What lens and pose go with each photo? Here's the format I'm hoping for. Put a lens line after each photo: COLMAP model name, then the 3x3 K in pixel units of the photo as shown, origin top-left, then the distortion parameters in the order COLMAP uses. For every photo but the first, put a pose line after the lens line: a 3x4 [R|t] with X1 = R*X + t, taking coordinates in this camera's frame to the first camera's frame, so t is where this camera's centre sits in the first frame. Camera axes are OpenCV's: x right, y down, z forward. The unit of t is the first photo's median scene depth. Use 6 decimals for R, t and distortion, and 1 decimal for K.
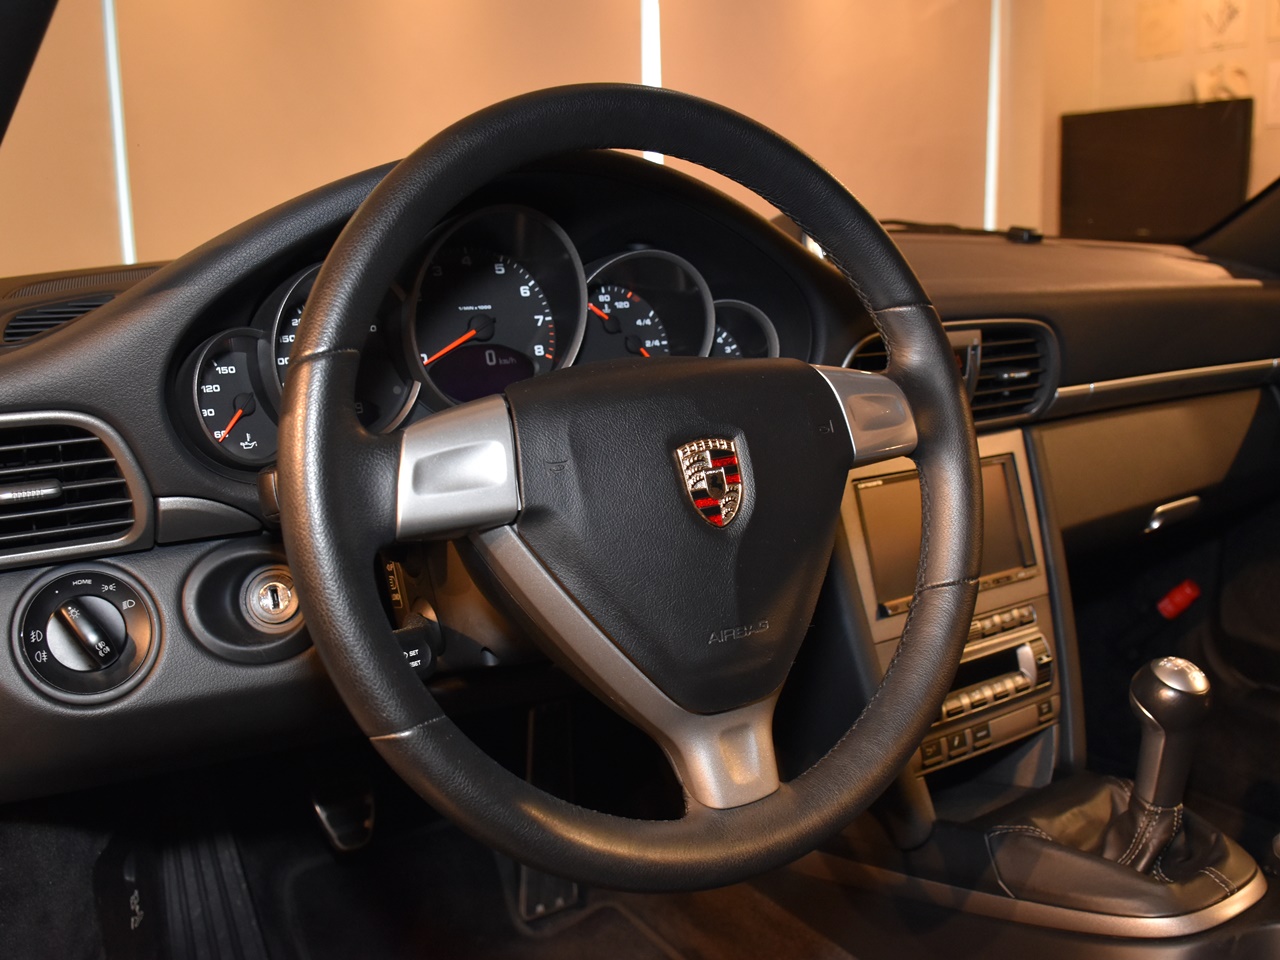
lens RADIAL K [[1166.1, 0, 640.0], [0, 1166.1, 480.0], [0, 0, 1]] dist [-0.148129, 0.101114]
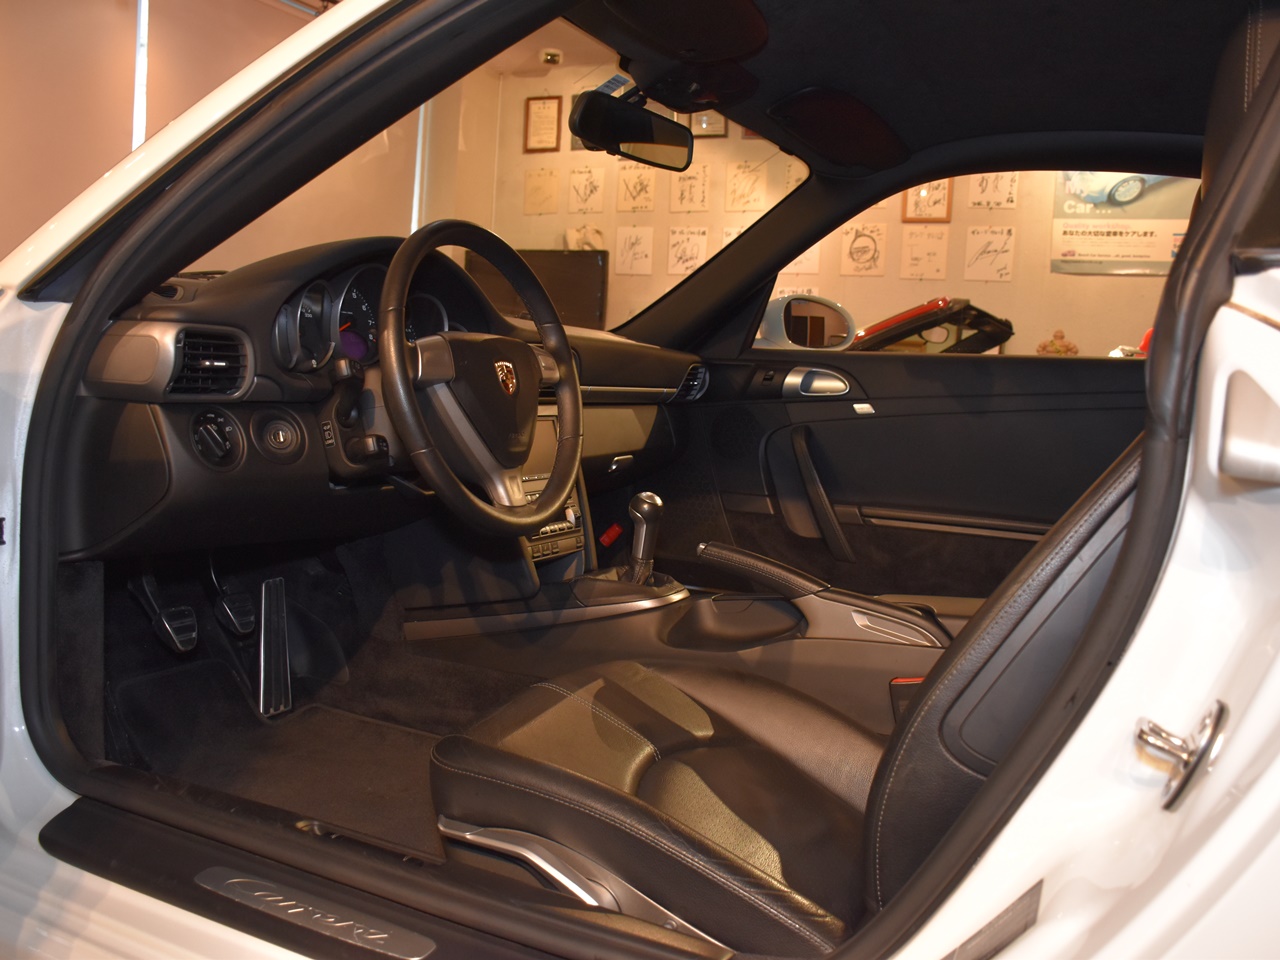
lens RADIAL K [[1166.1, 0, 640.0], [0, 1166.1, 480.0], [0, 0, 1]] dist [-0.148129, 0.101114]
pose [[0.852896, 0.022692, 0.521588, -0.657321], [0.032146, 0.994877, -0.095847, 0.311432], [-0.521090, 0.098515, 0.847797, -0.843100]]
